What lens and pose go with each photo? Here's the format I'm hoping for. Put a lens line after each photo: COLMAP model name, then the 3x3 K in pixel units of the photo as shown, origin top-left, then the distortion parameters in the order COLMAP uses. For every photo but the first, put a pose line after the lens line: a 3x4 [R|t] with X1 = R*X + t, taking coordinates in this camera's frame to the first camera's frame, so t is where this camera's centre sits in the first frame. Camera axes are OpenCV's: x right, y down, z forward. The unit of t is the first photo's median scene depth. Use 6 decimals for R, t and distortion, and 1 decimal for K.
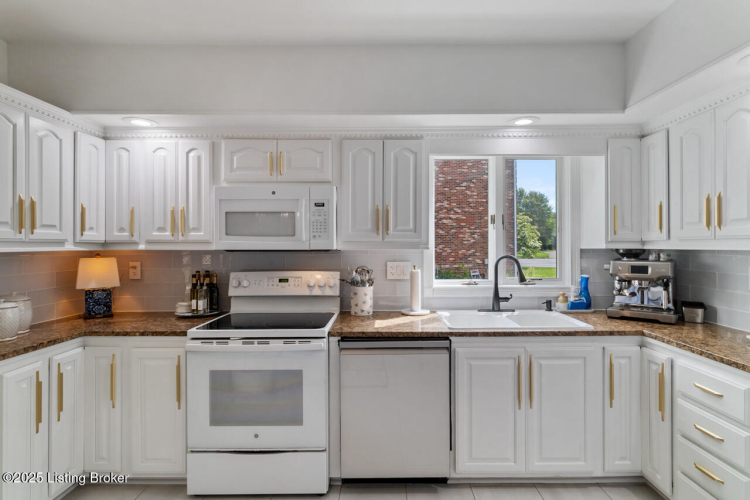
lens RADIAL K [[378.2, 0, 375.5], [0, 378.2, 245.1], [0, 0, 1]] dist [0.004089, -0.000012]
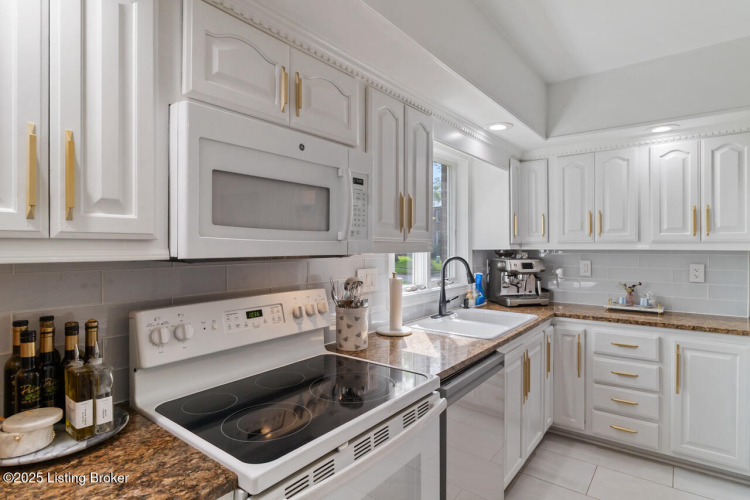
lens RADIAL K [[394.1, 0, 375.9], [0, 394.1, 249.3], [0, 0, 1]] dist [0.001191, 0.000234]
pose [[0.606391, -0.006504, 0.795140, -0.622807], [0.001274, 0.999973, 0.007207, -0.000852], [-0.795165, -0.003357, 0.606383, 0.571276]]
